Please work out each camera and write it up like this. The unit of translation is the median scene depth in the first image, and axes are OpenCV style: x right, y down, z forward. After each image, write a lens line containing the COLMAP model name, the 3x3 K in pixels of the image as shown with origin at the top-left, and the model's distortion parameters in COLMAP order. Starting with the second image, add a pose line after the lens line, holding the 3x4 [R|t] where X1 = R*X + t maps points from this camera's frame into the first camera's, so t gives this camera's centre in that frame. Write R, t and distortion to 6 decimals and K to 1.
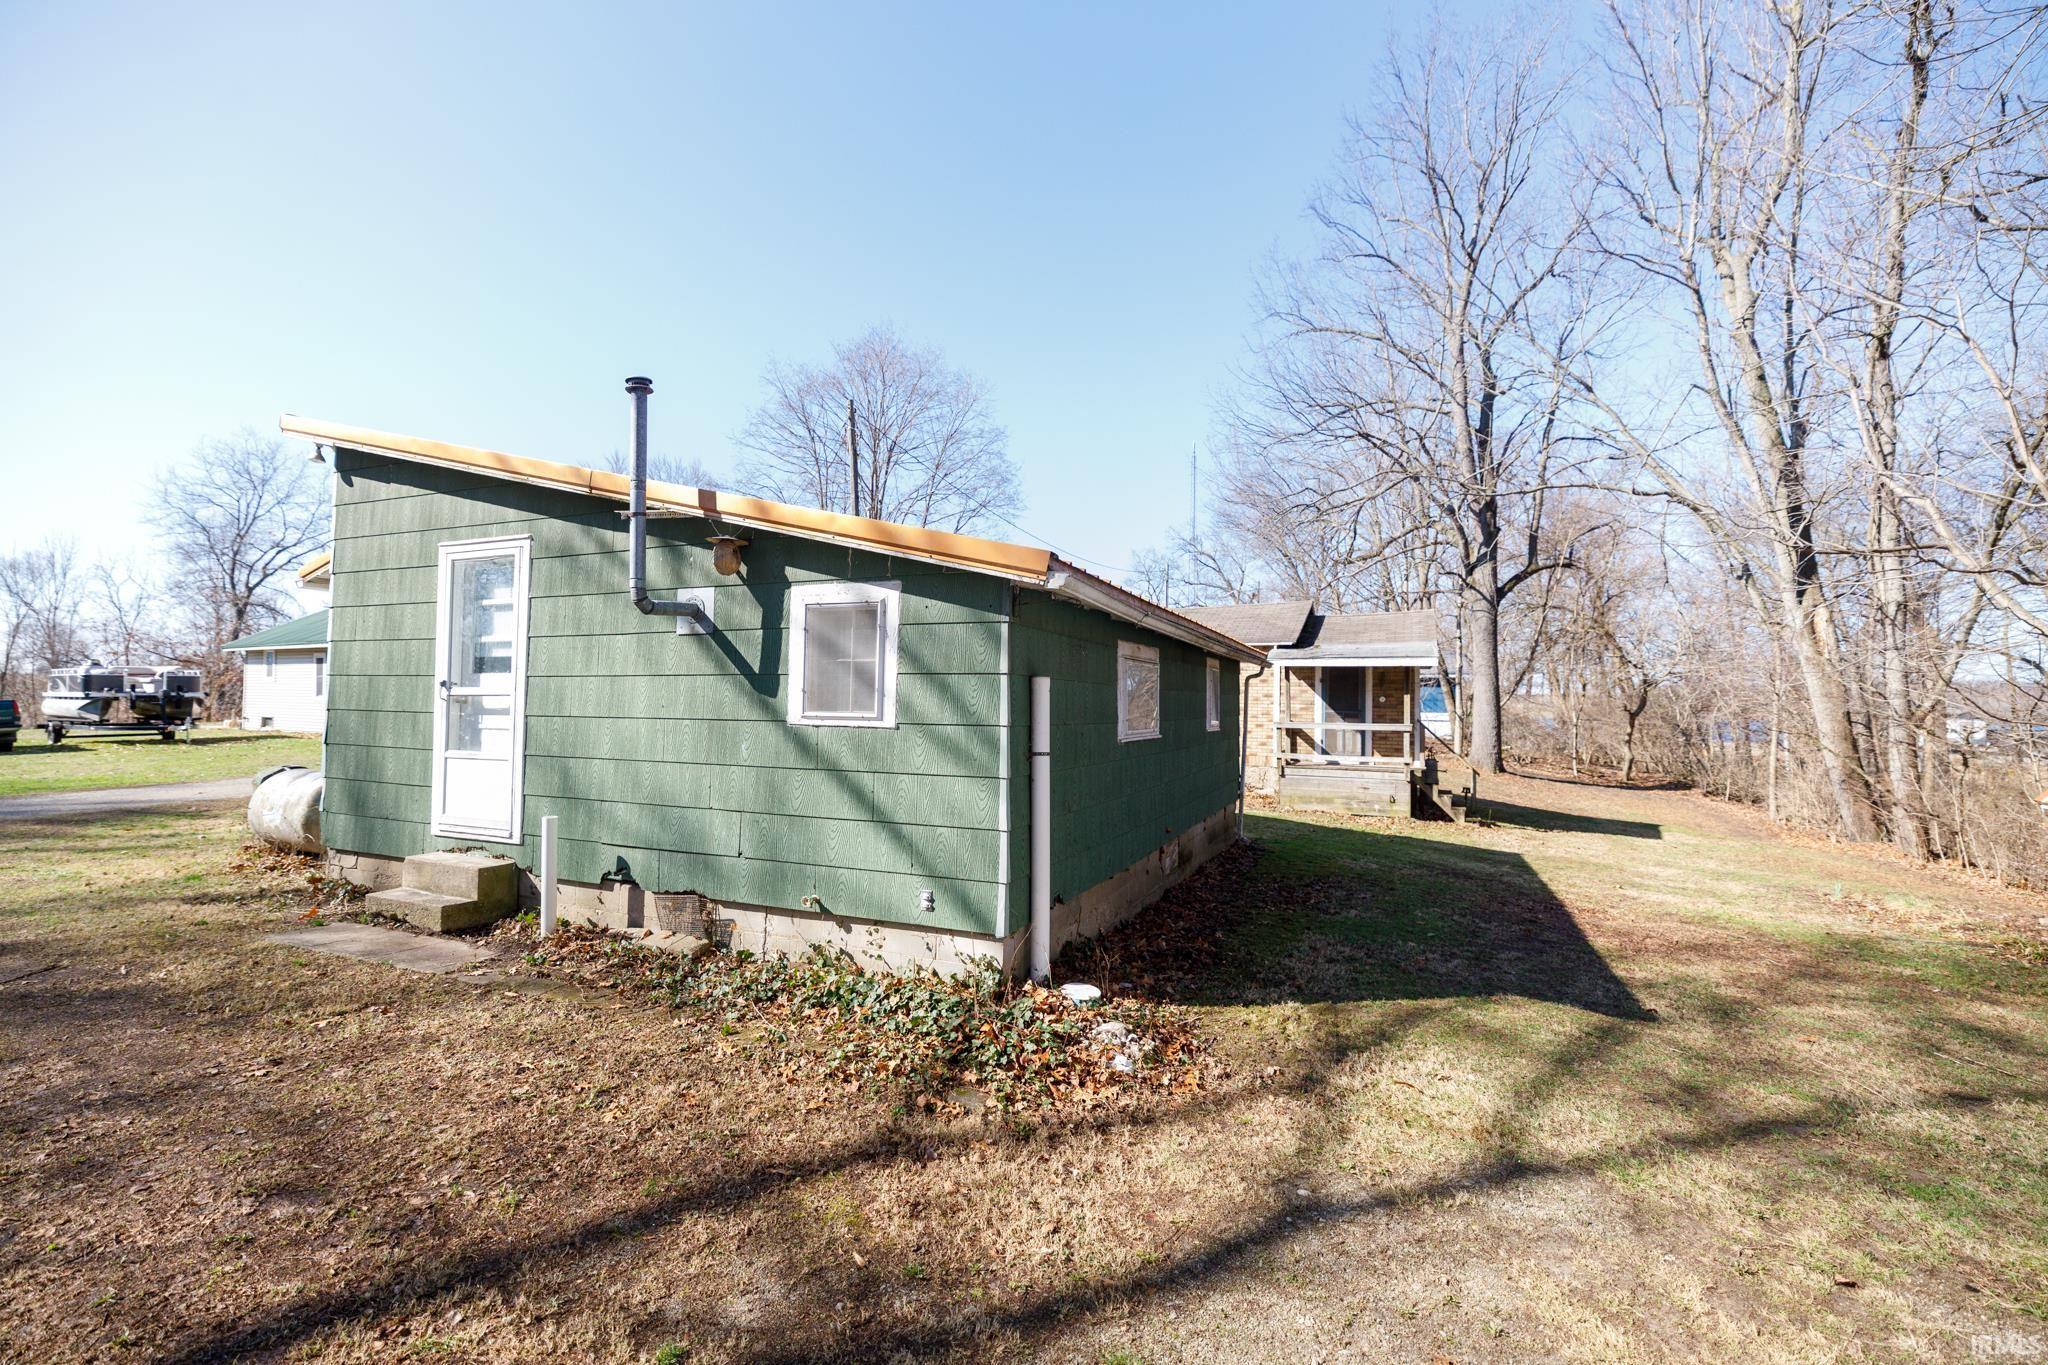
lens RADIAL K [[854.3, 0, 1024.9], [0, 854.3, 678.4], [0, 0, 1]] dist [-0.002054, -0.000261]
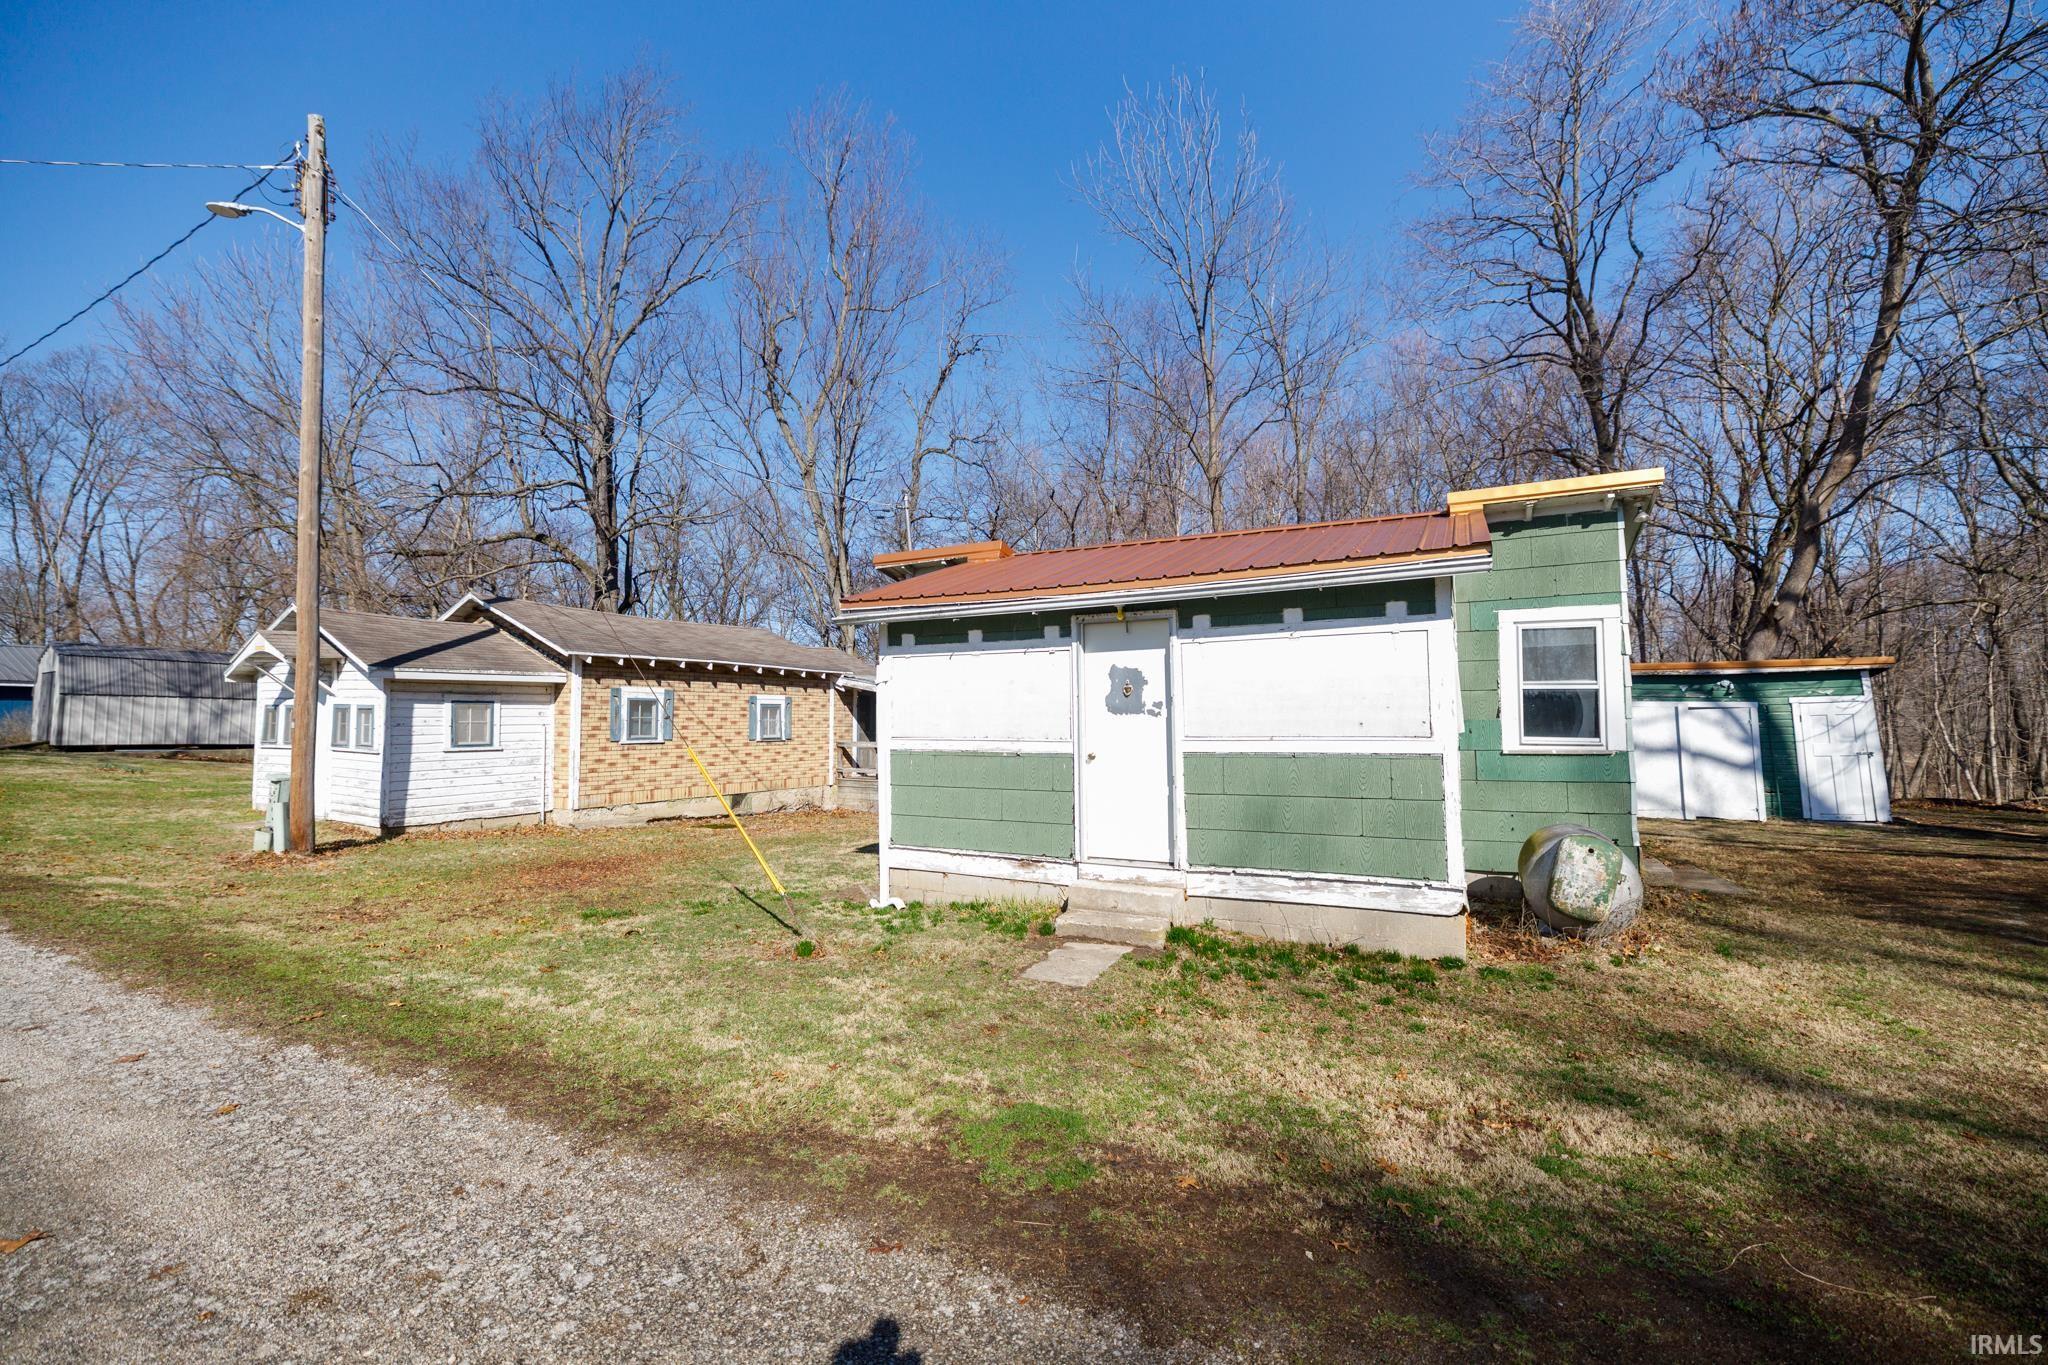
lens RADIAL K [[854.3, 0, 1025.3], [0, 854.3, 676.1], [0, 0, 1]] dist [-0.002054, -0.000261]
pose [[0.074605, 0.034627, 0.996612, -2.702480], [-0.018559, 0.999272, -0.033330, -0.011996], [-0.997040, -0.016010, 0.075194, 2.280838]]
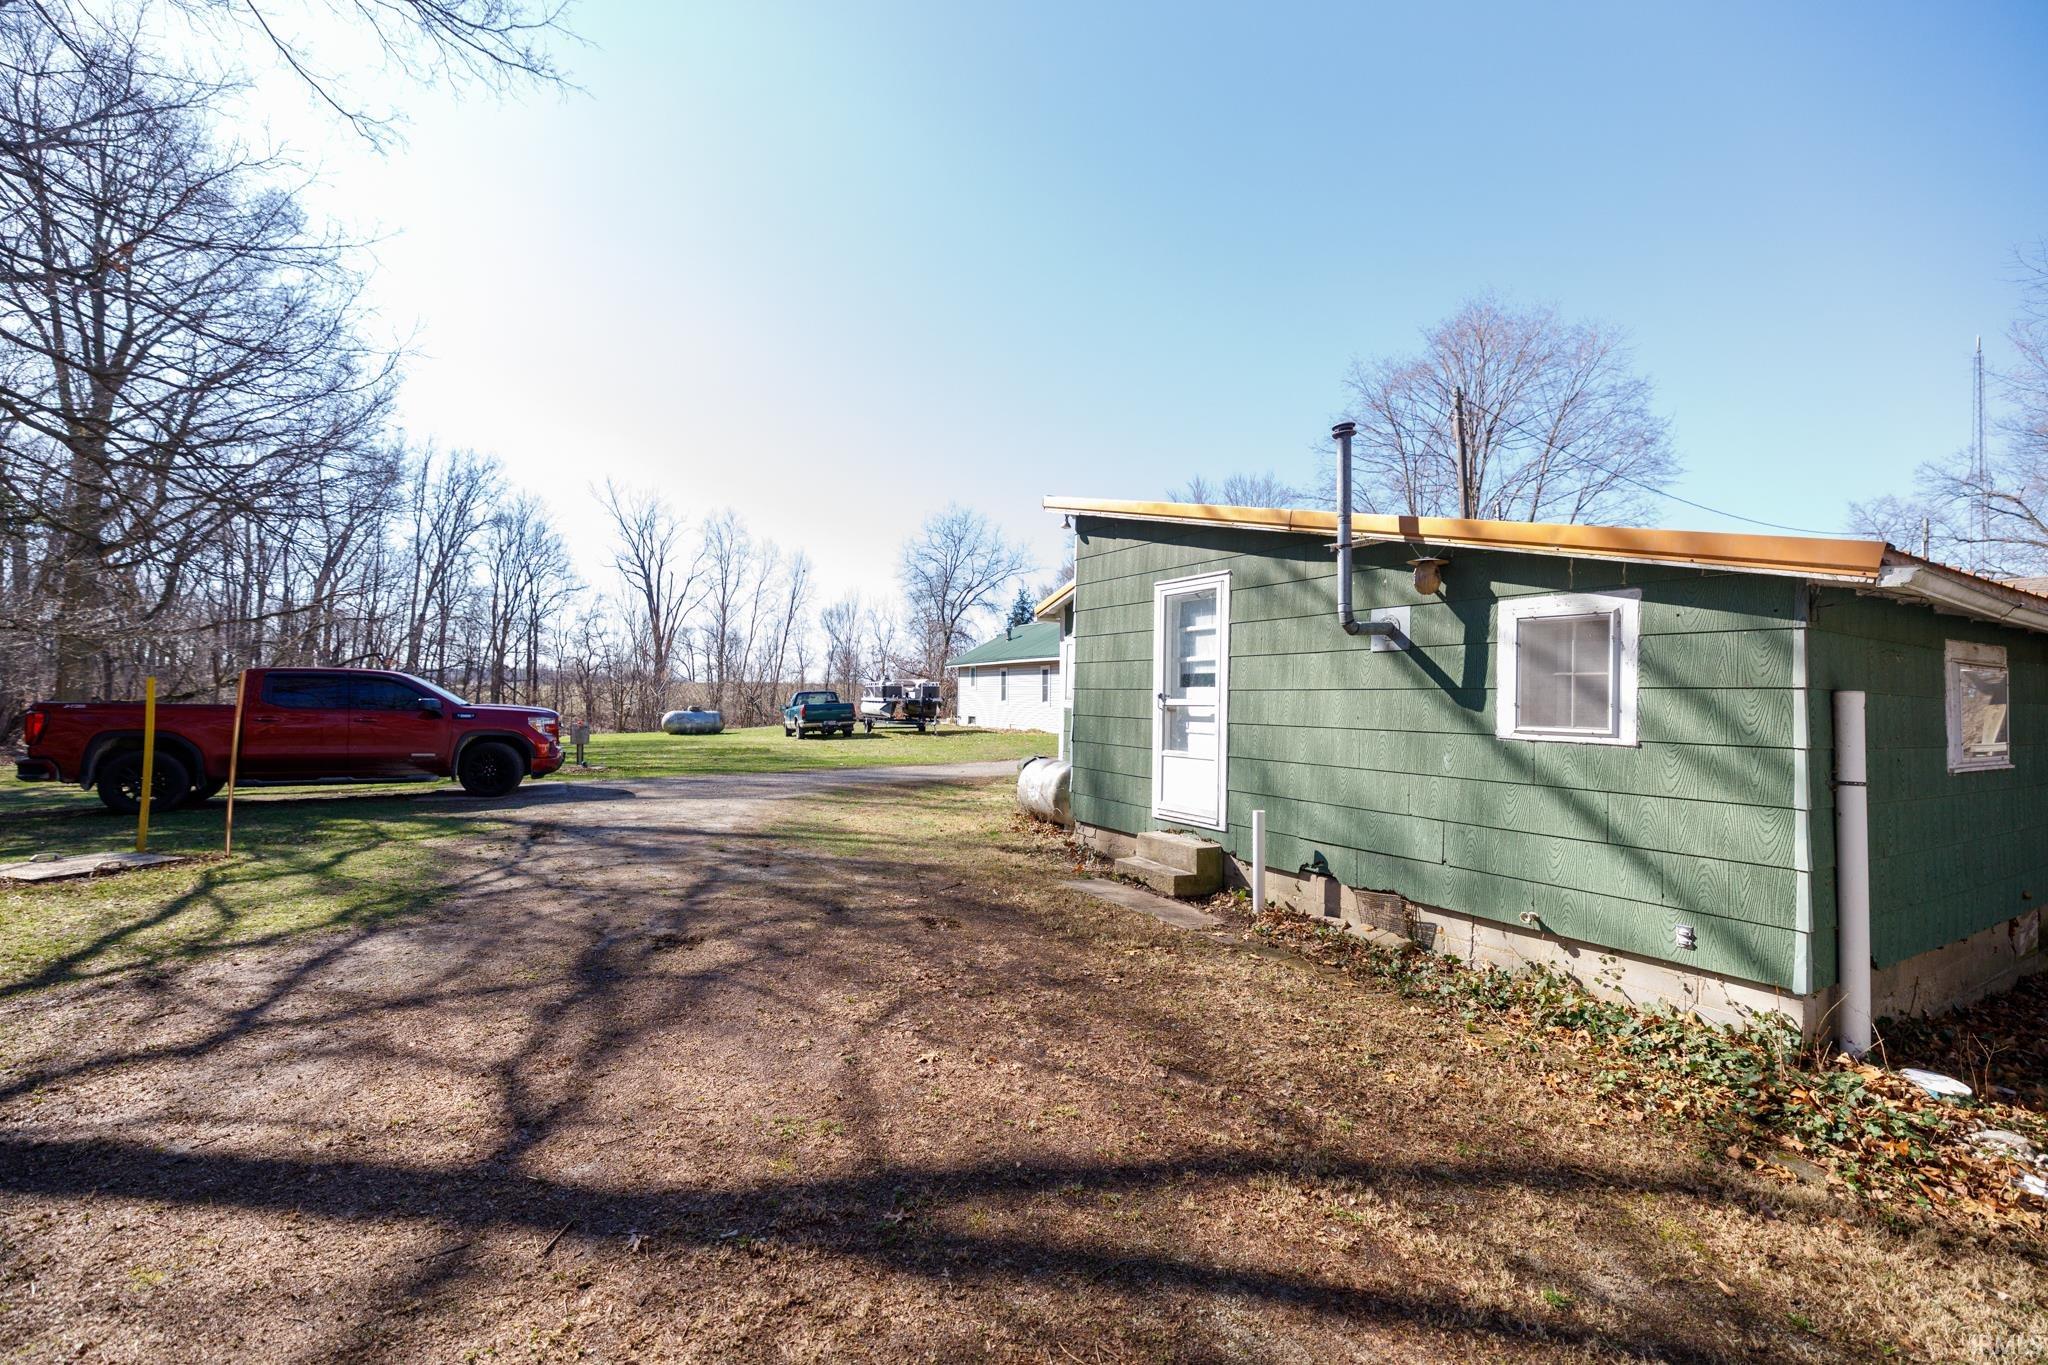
lens RADIAL K [[854.3, 0, 1022.2], [0, 854.3, 676.2], [0, 0, 1]] dist [-0.002054, -0.000261]
pose [[0.800281, -0.013194, -0.599480, -0.123055], [0.008344, 0.999906, -0.010869, -0.013360], [0.599567, 0.003696, 0.800316, -0.144145]]
